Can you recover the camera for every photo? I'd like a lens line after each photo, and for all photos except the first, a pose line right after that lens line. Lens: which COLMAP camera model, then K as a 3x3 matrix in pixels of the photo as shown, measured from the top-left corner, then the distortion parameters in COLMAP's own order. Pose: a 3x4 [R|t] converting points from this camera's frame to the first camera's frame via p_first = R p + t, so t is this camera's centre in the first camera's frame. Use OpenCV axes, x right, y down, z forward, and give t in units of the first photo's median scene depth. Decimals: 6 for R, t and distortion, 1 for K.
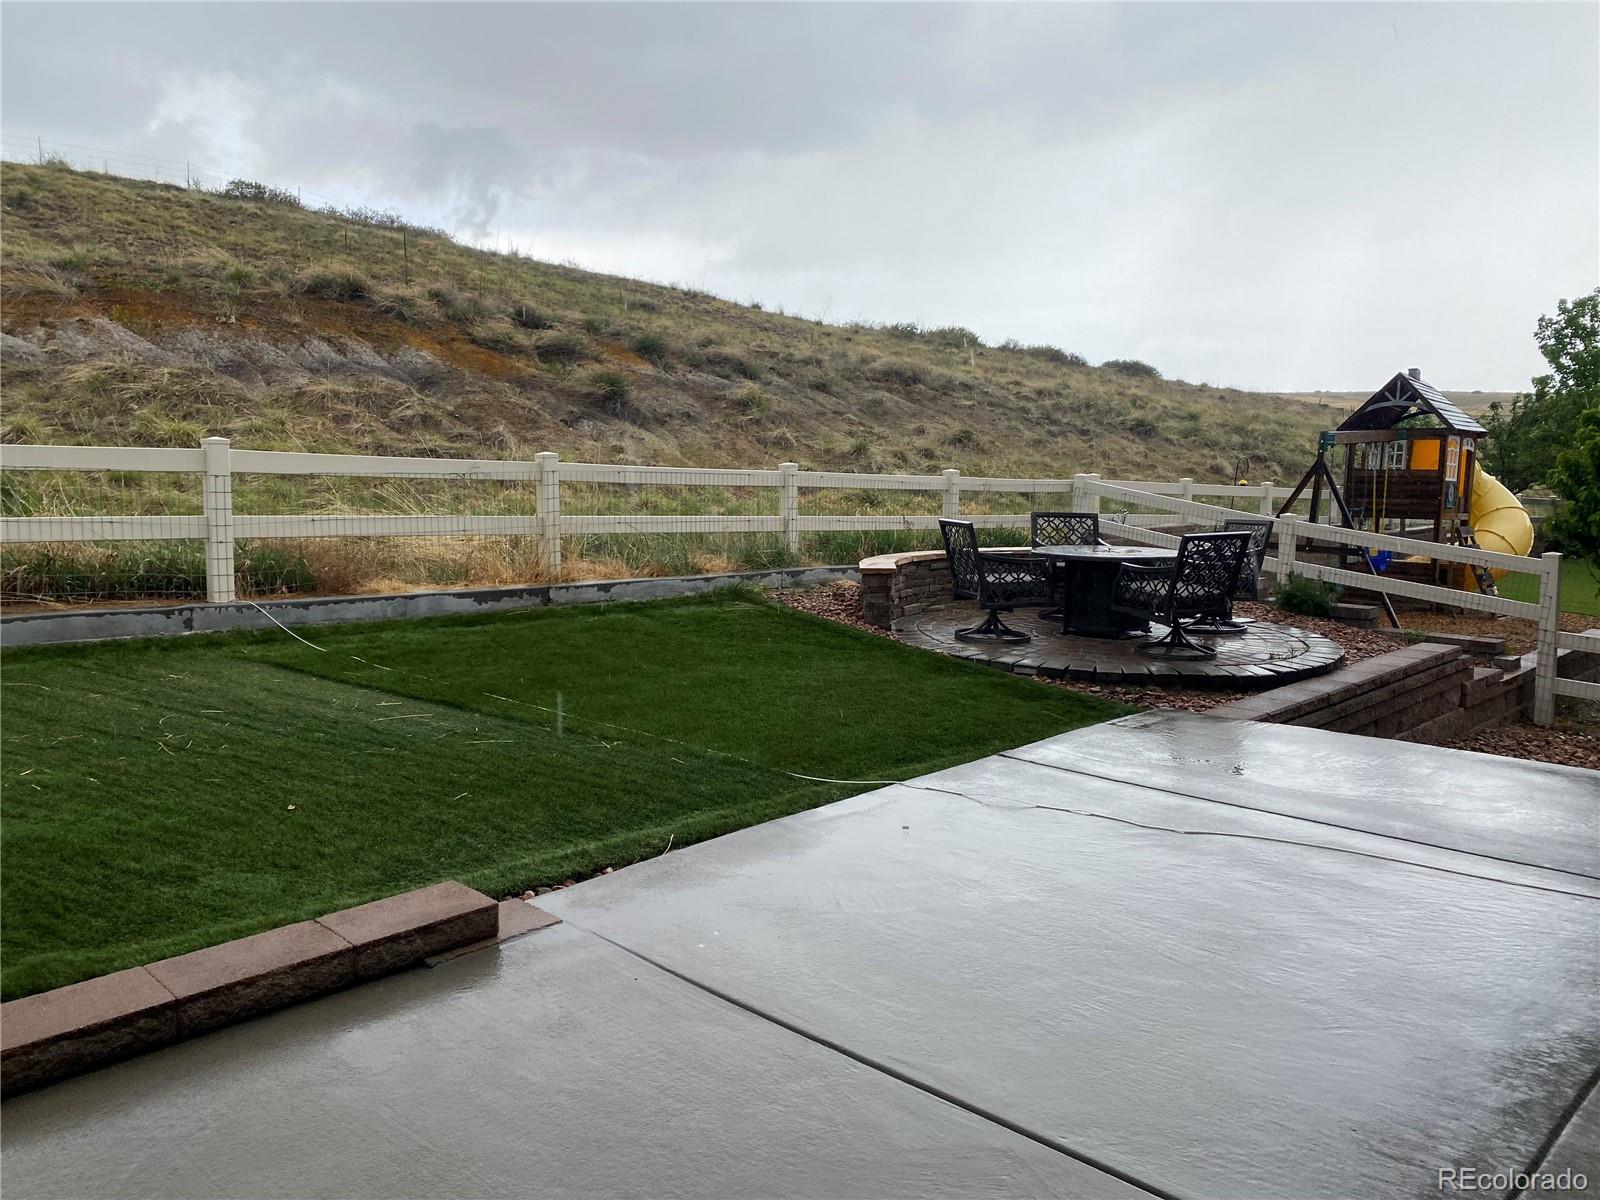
lens RADIAL K [[1223.4, 0, 834.7], [0, 1223.4, 600.8], [0, 0, 1]] dist [-0.002566, -0.001329]
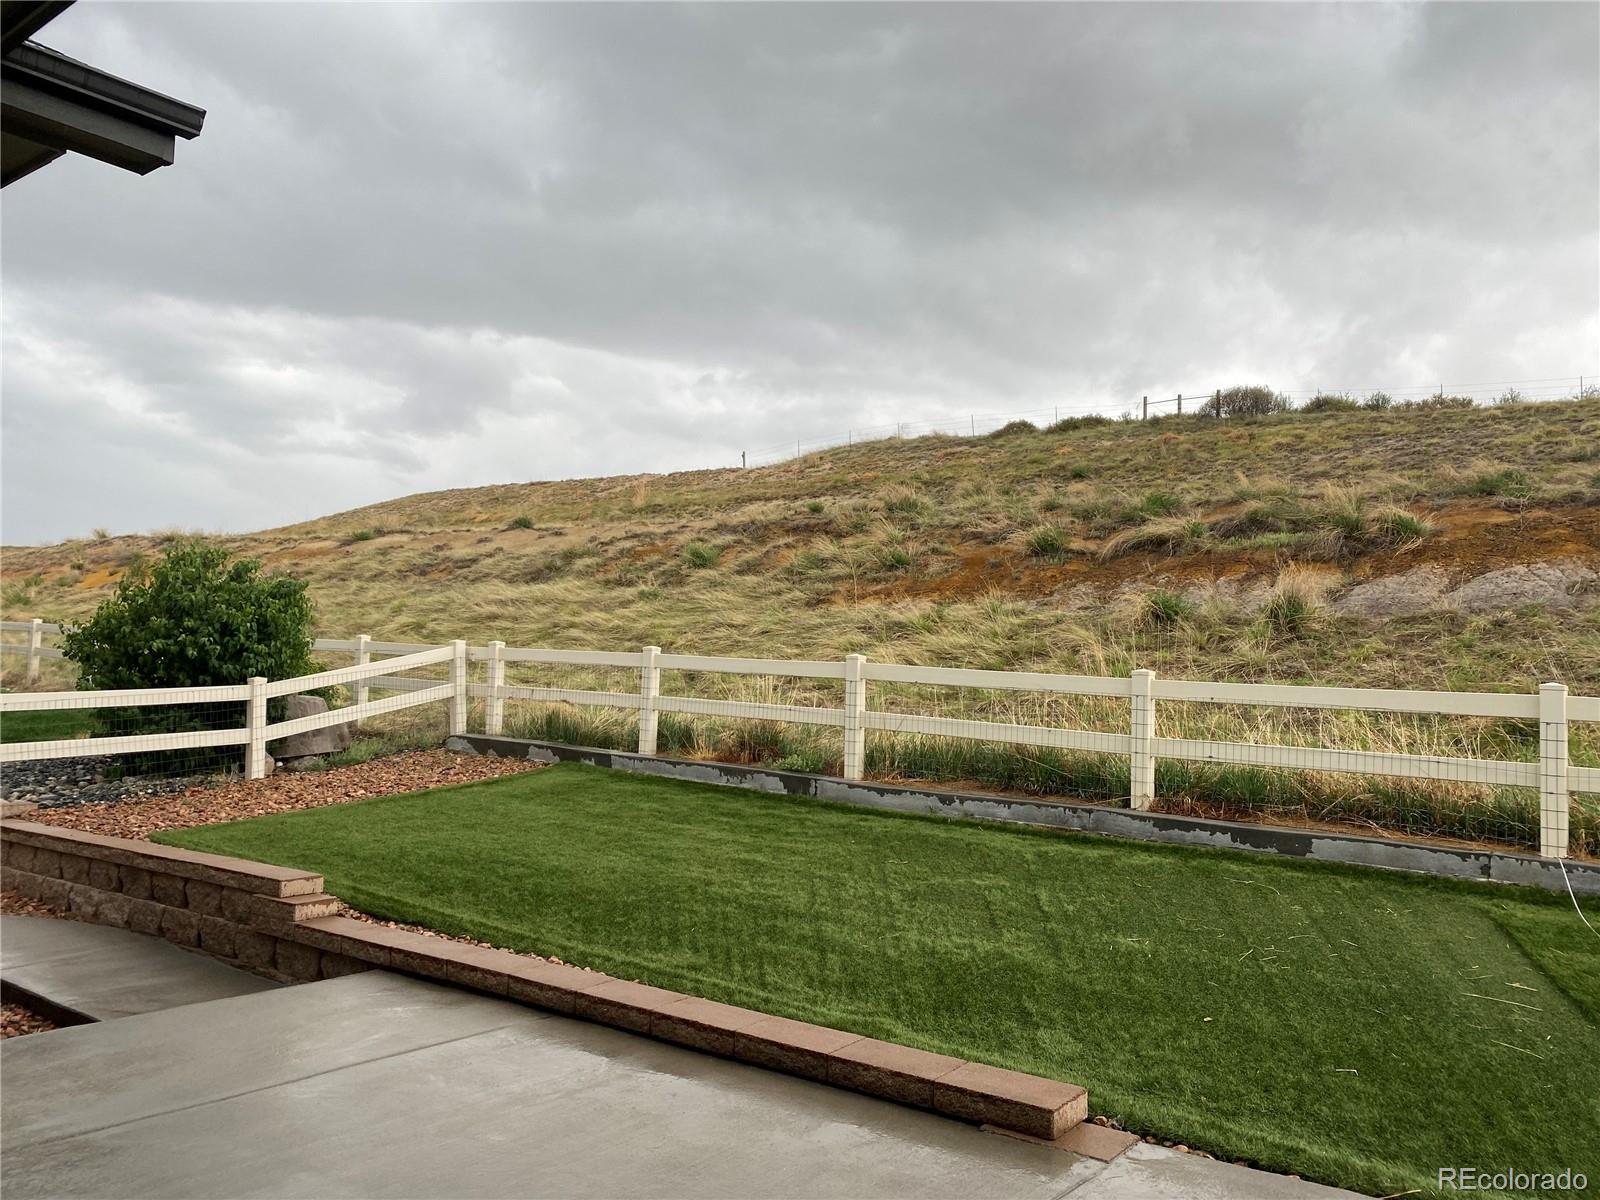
lens RADIAL K [[1223.4, 0, 834.7], [0, 1223.4, 600.8], [0, 0, 1]] dist [-0.002566, -0.001329]
pose [[0.090766, -0.081686, -0.992517, 0.621212], [-0.145532, 0.984843, -0.094363, -0.038502], [0.985181, 0.153008, 0.077502, 0.564080]]
